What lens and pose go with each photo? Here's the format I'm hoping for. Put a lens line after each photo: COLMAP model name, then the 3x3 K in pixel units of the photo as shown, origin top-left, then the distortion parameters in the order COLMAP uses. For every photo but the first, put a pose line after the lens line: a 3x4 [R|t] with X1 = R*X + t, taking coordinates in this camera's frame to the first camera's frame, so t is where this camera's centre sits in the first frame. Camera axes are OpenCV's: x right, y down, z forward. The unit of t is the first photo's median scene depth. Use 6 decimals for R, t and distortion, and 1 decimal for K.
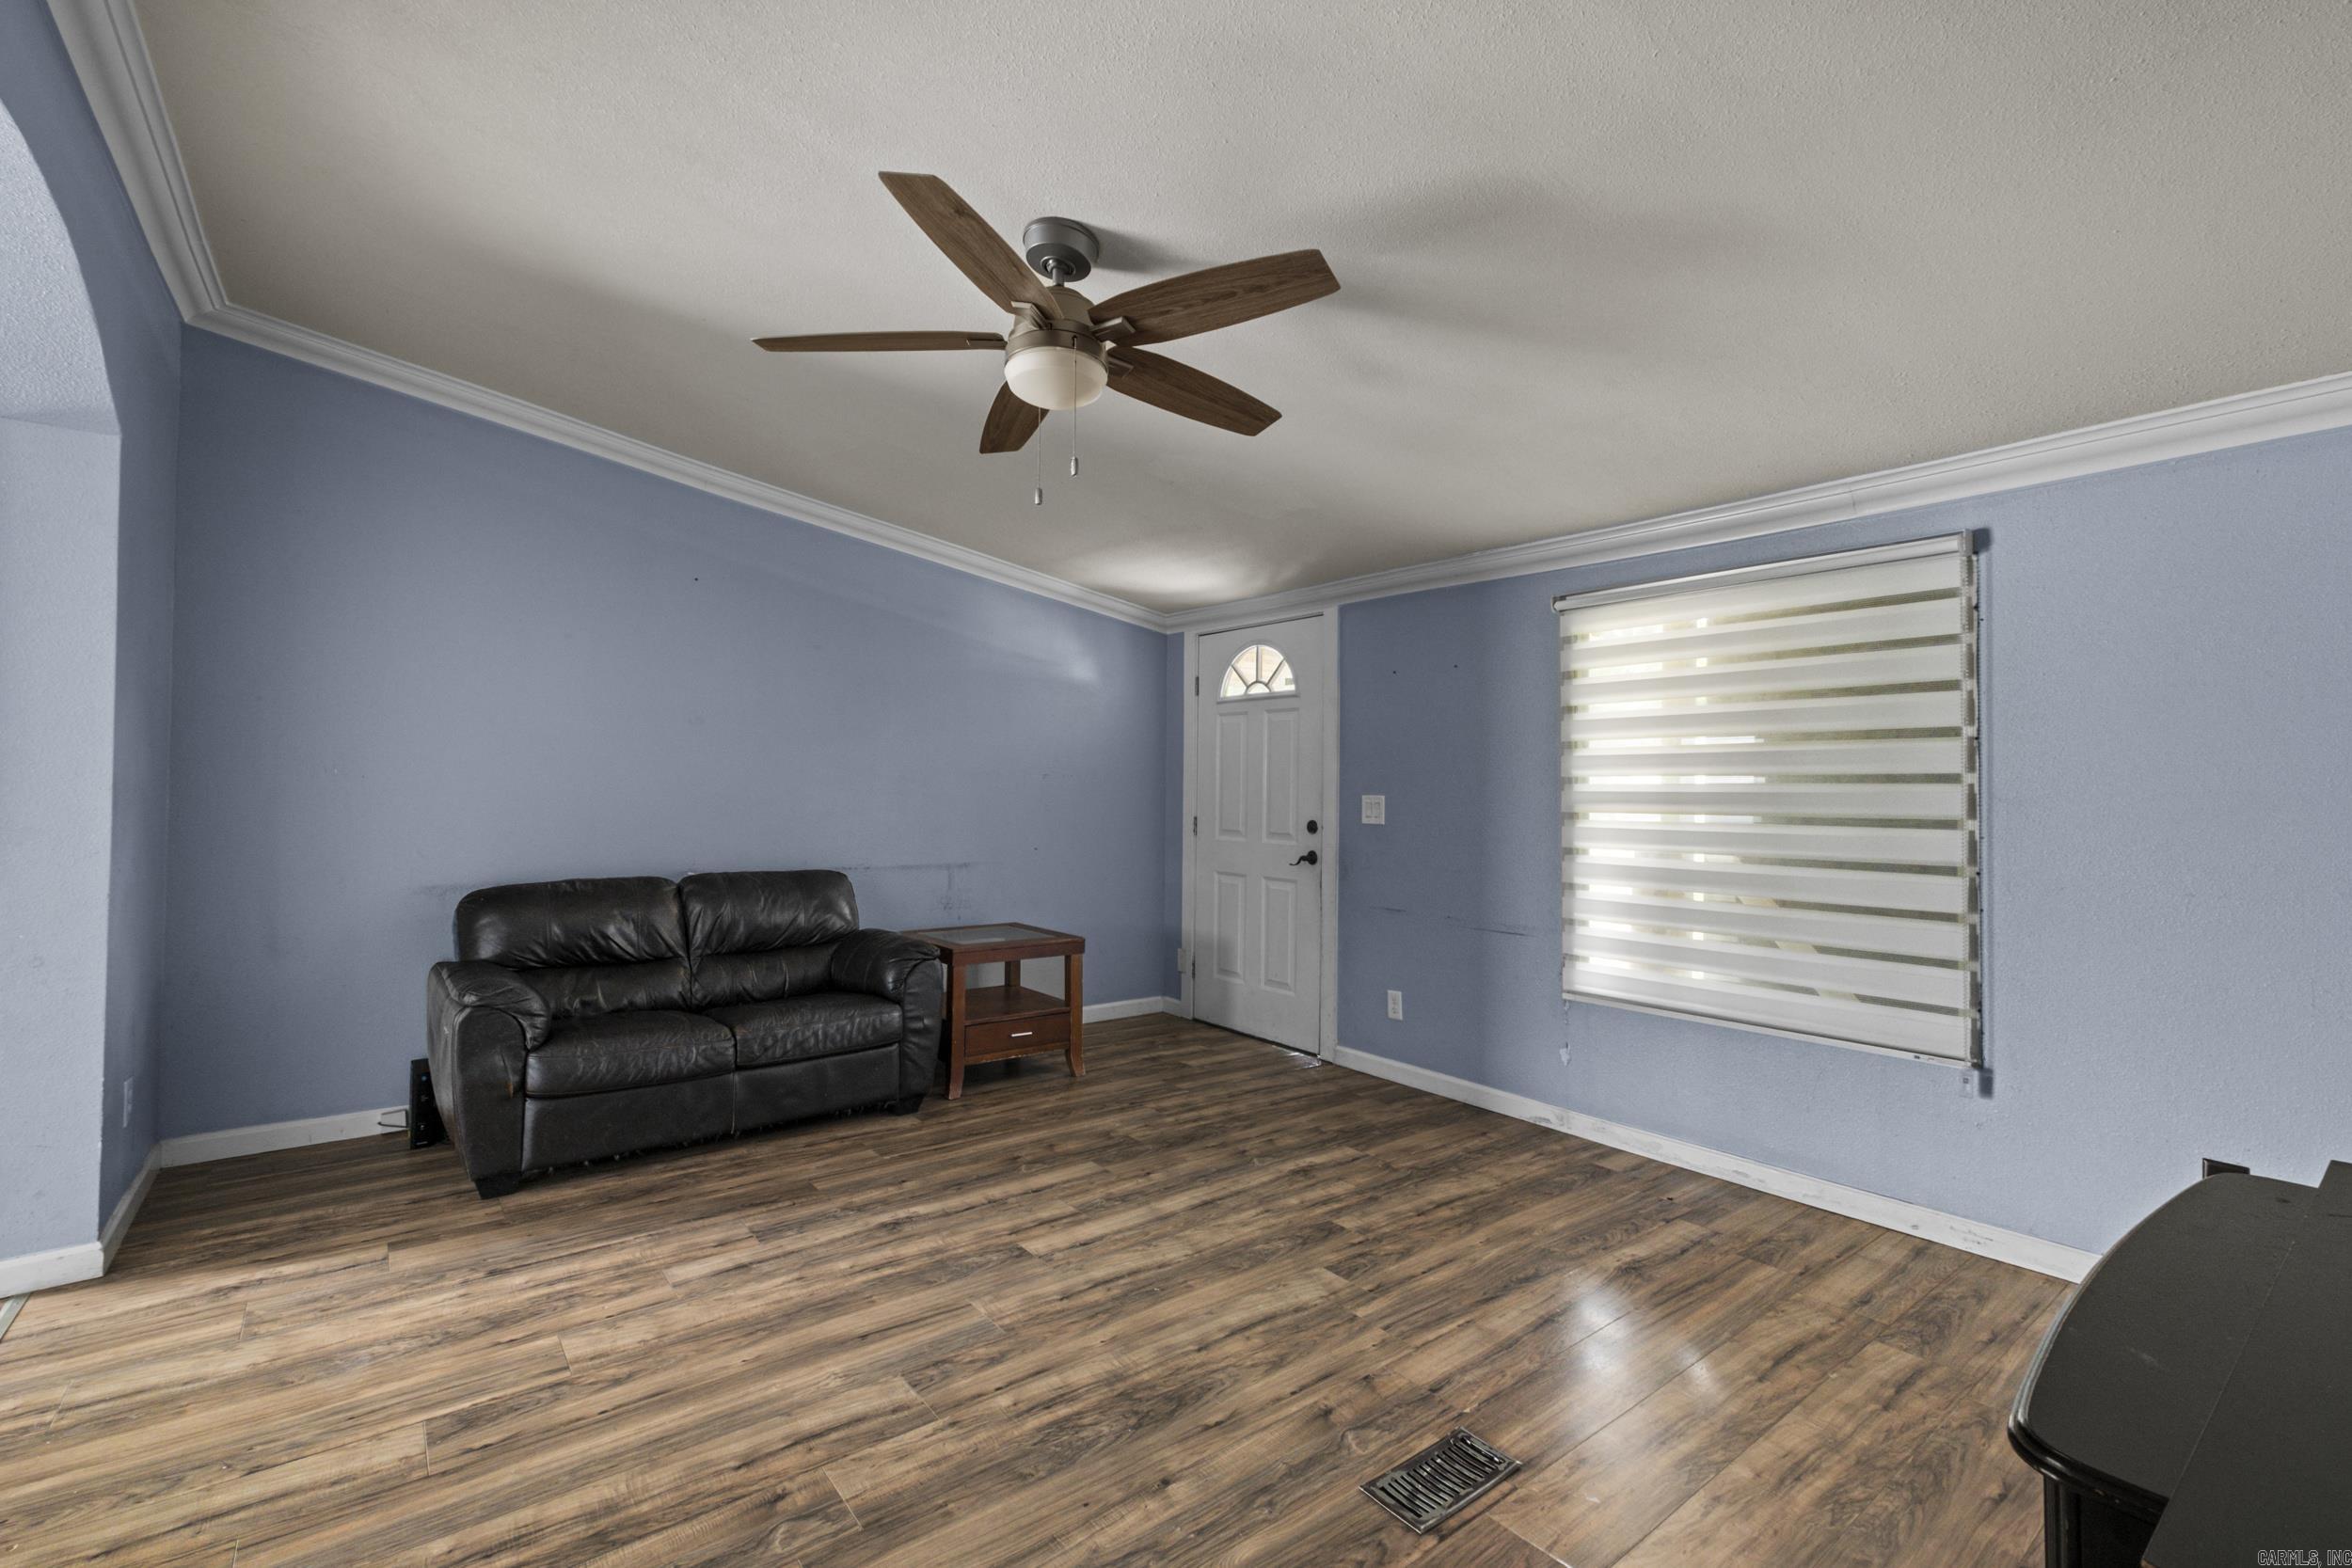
lens RADIAL K [[1022.2, 0, 1157.1], [0, 1022.2, 774.6], [0, 0, 1]] dist [0.006012, 0.000058]
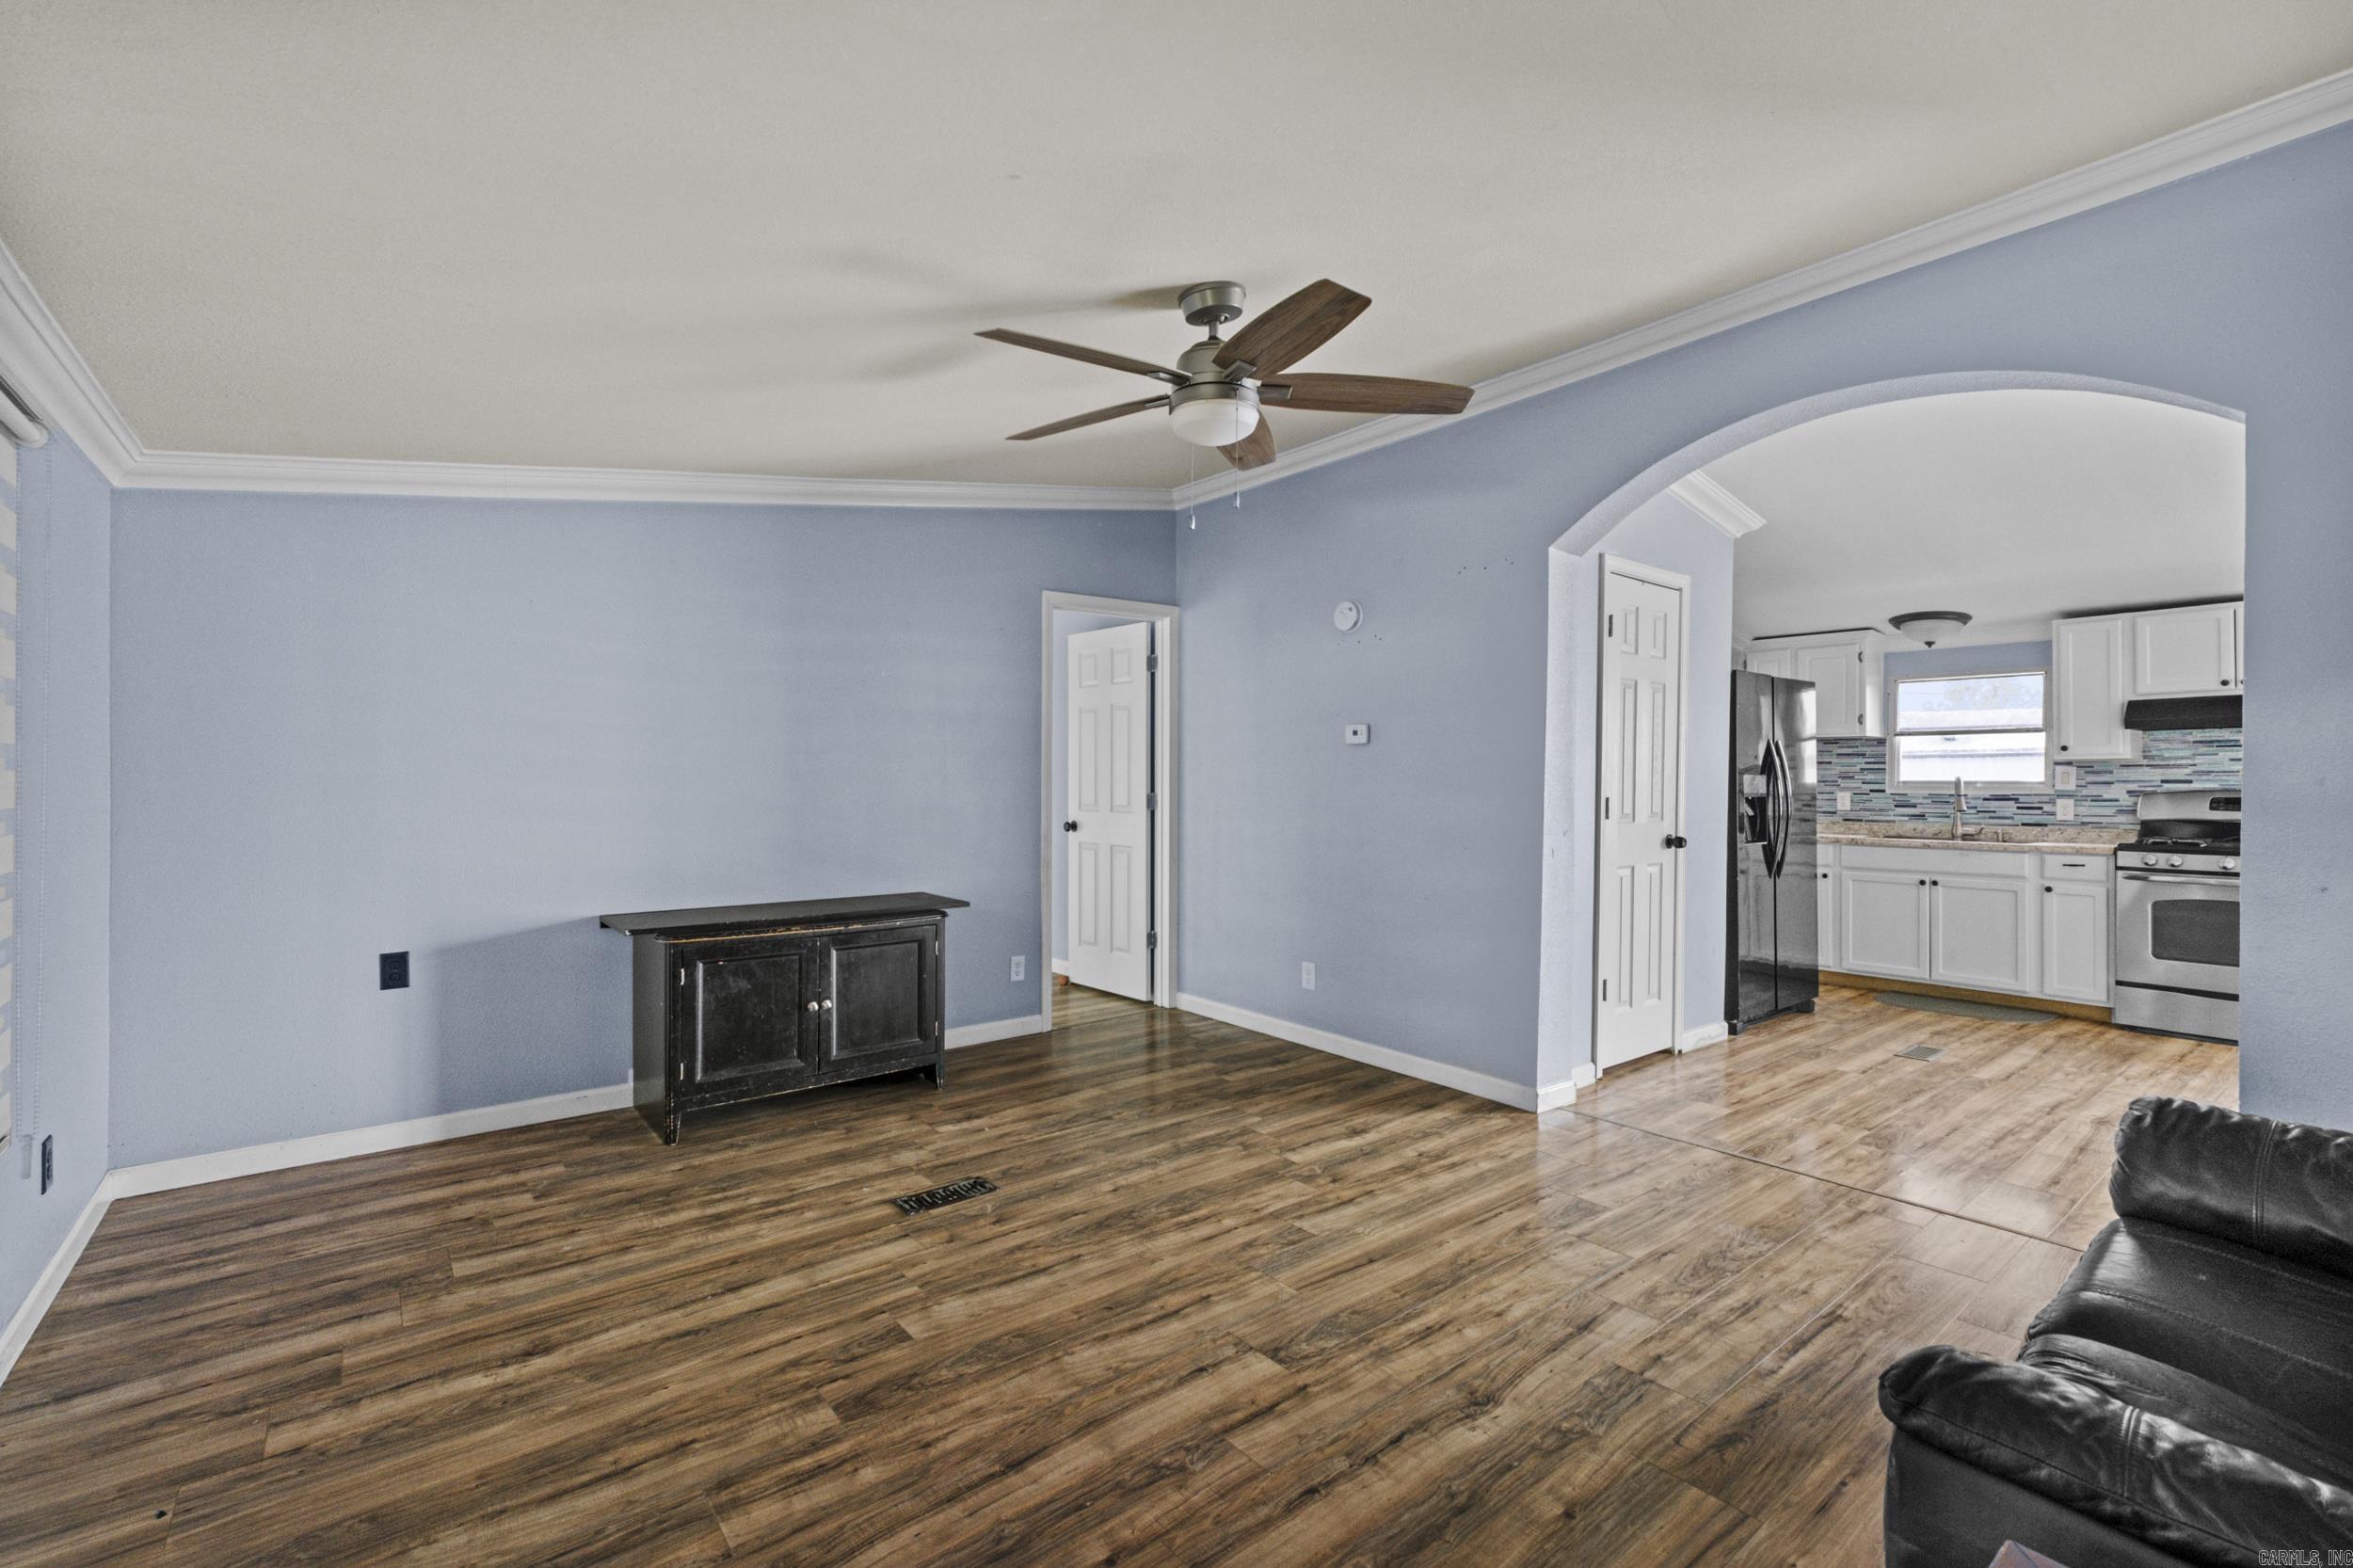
lens RADIAL K [[1022.8, 0, 1154.4], [0, 1022.8, 775.8], [0, 0, 1]] dist [0.006012, 0.000058]
pose [[-0.999921, -0.011677, -0.004629, -0.025475], [-0.011598, 0.999796, -0.016556, 0.023056], [0.004821, -0.016501, -0.999852, 1.668778]]
